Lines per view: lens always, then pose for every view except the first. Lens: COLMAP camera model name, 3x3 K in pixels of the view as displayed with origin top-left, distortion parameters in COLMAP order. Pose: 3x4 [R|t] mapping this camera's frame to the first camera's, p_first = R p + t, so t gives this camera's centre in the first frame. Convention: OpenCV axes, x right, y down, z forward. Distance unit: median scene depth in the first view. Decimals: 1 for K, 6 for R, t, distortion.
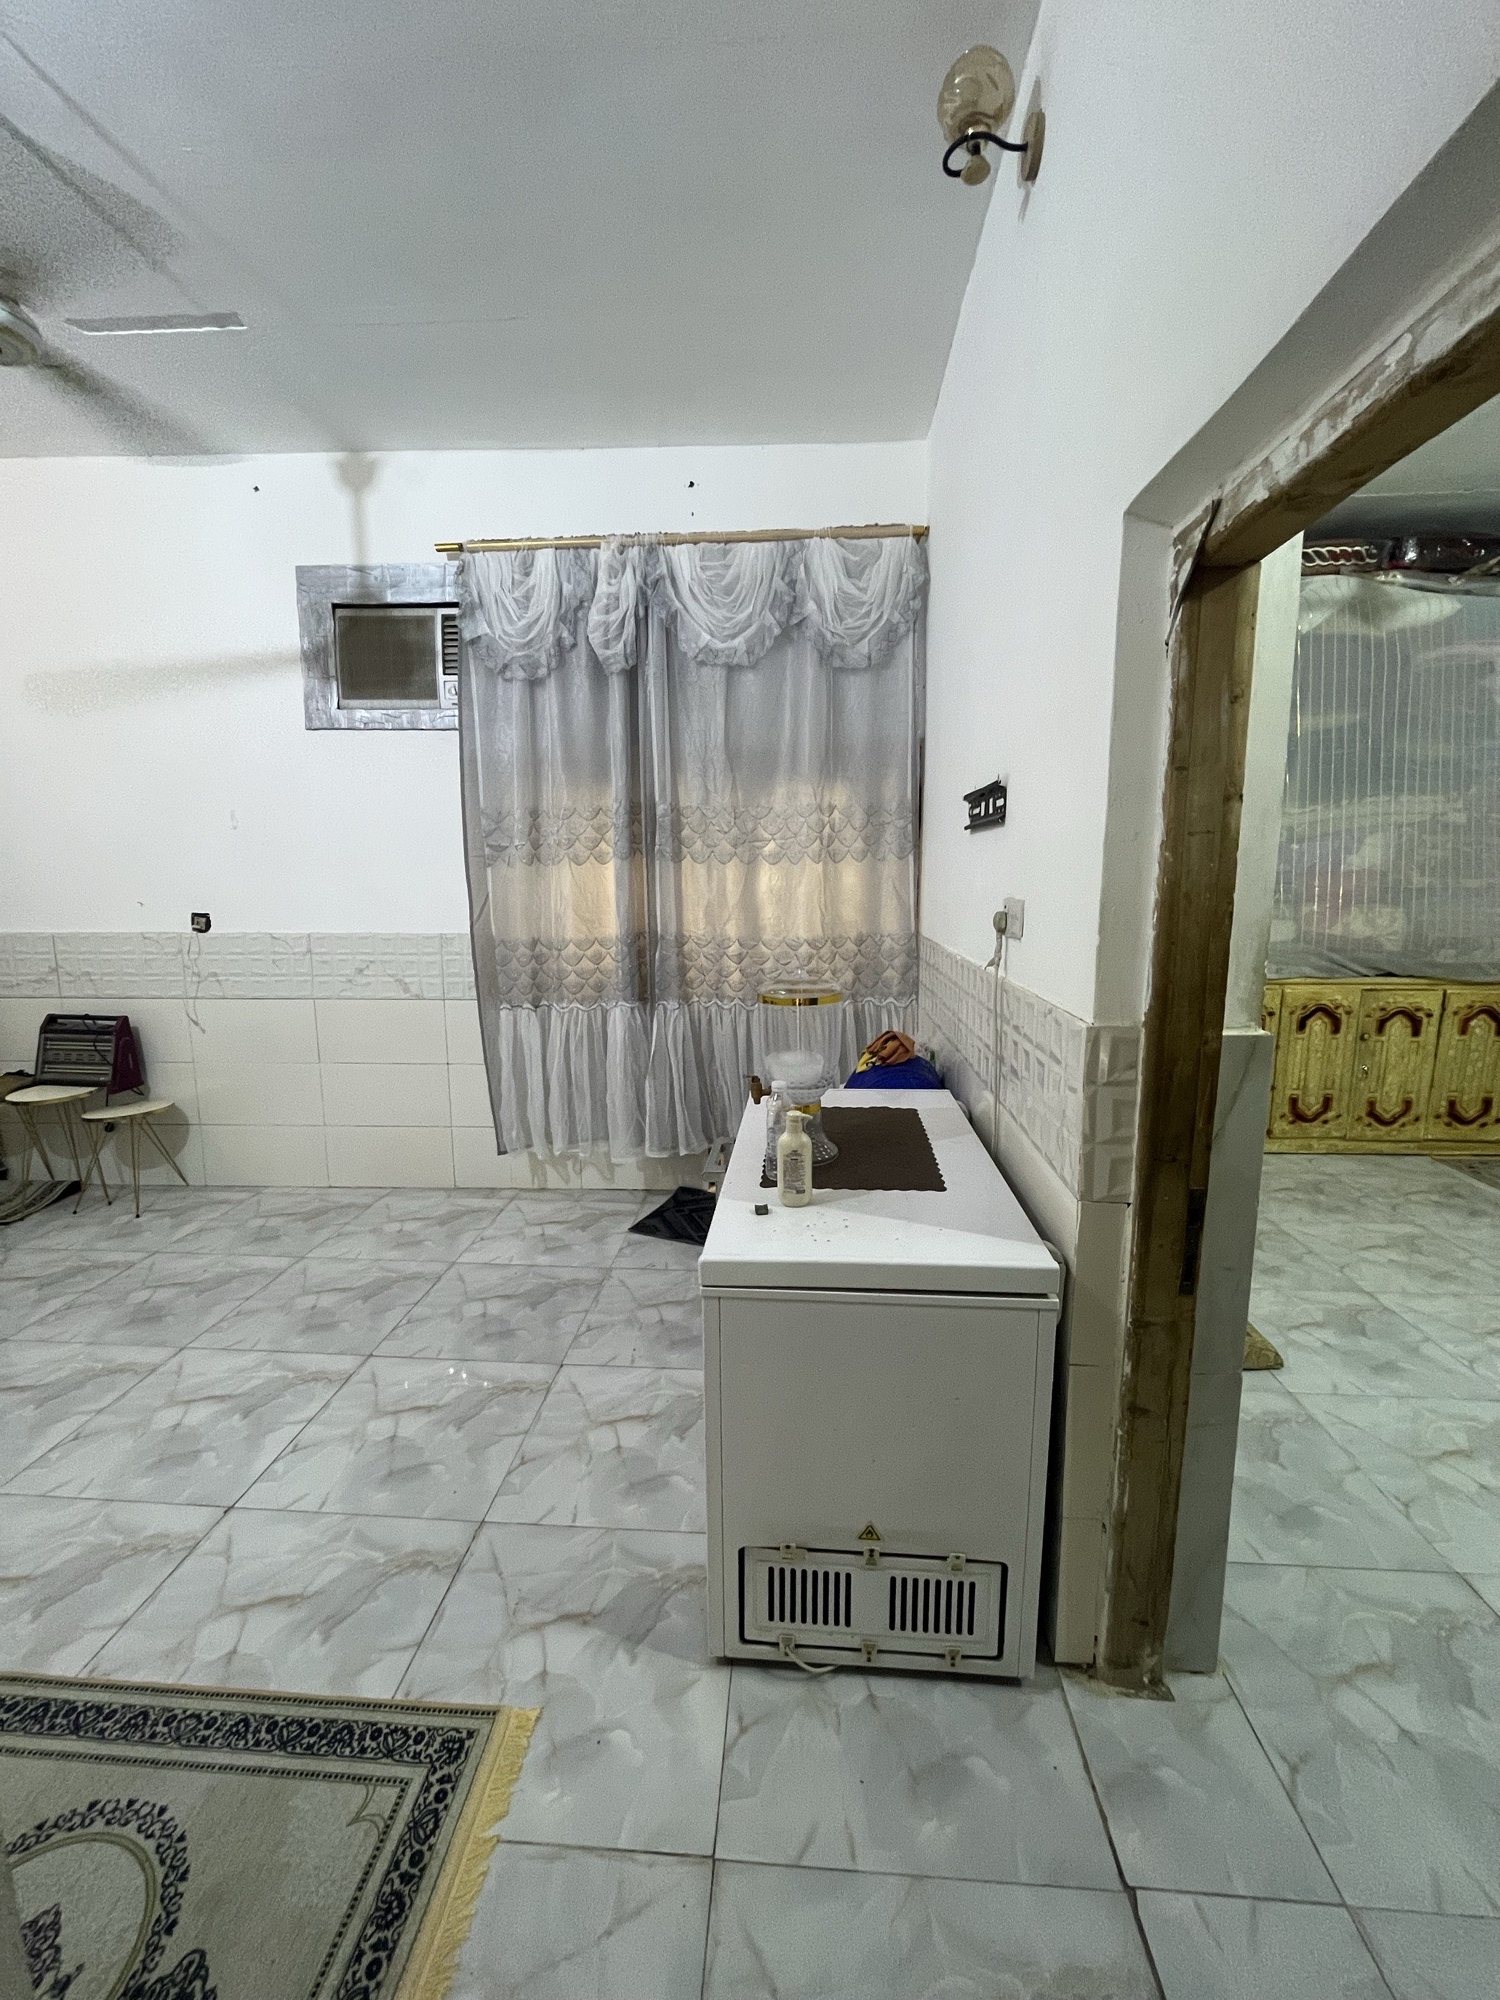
lens RADIAL K [[799.6, 0, 750.0], [0, 799.6, 1000.0], [0, 0, 1]] dist [-0.008546, -0.000099]
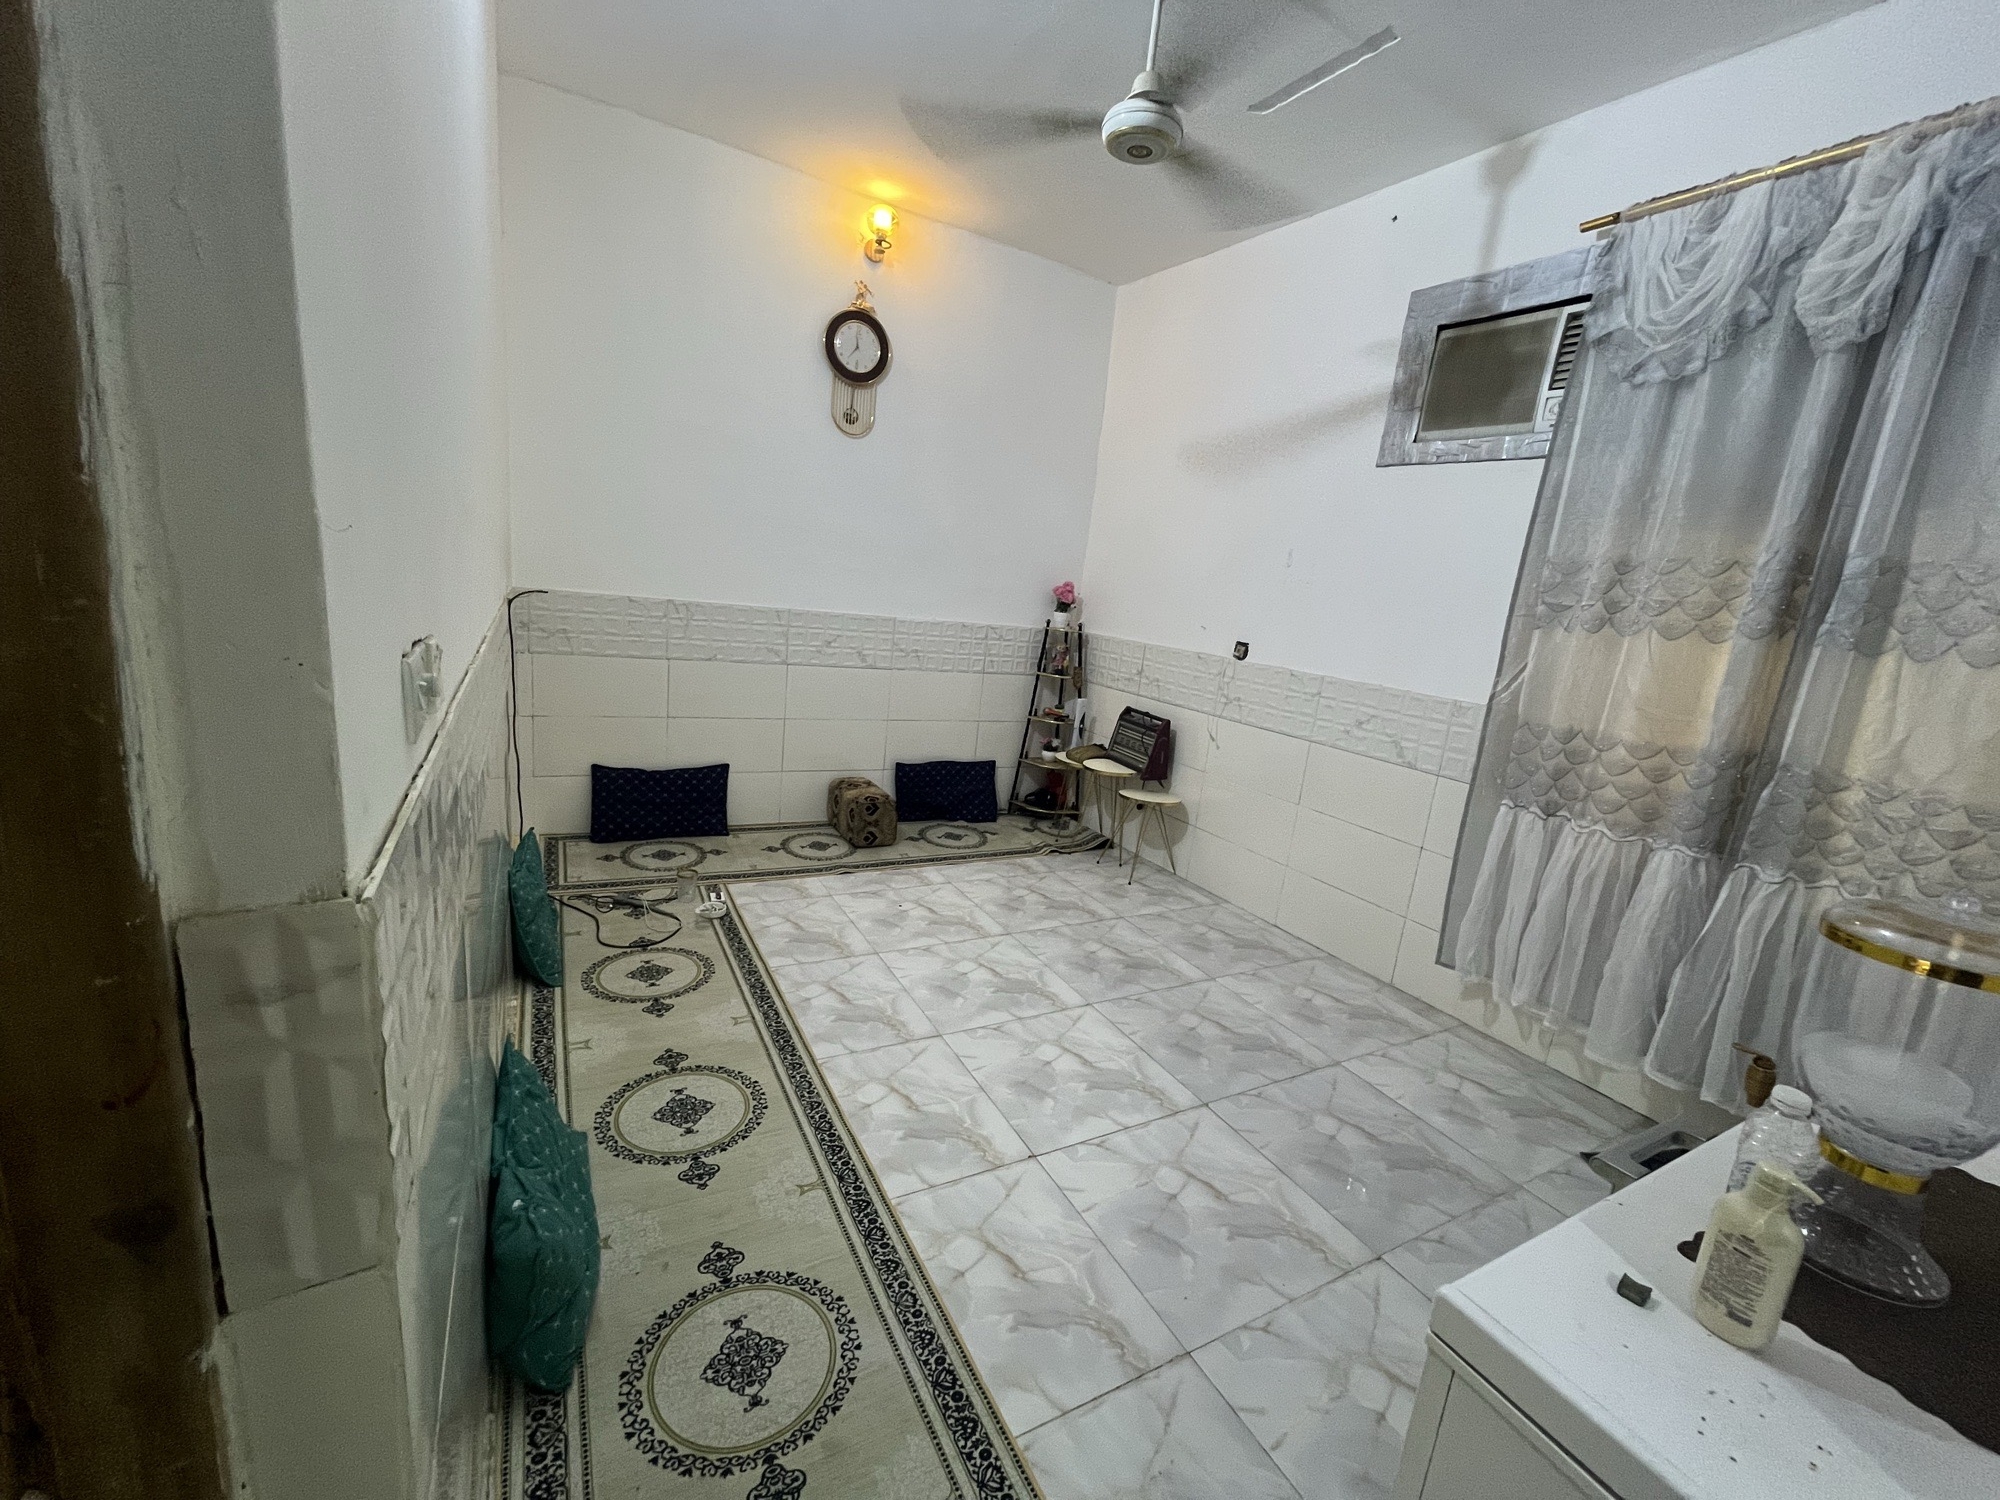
lens RADIAL K [[799.6, 0, 995.1], [0, 799.6, 751.8], [0, 0, 1]] dist [-0.008546, -0.000099]
pose [[0.534918, 0.231914, -0.812452, 0.057875], [-0.228144, 0.965519, 0.125397, -0.025741], [0.813519, 0.118279, 0.569383, 0.128200]]
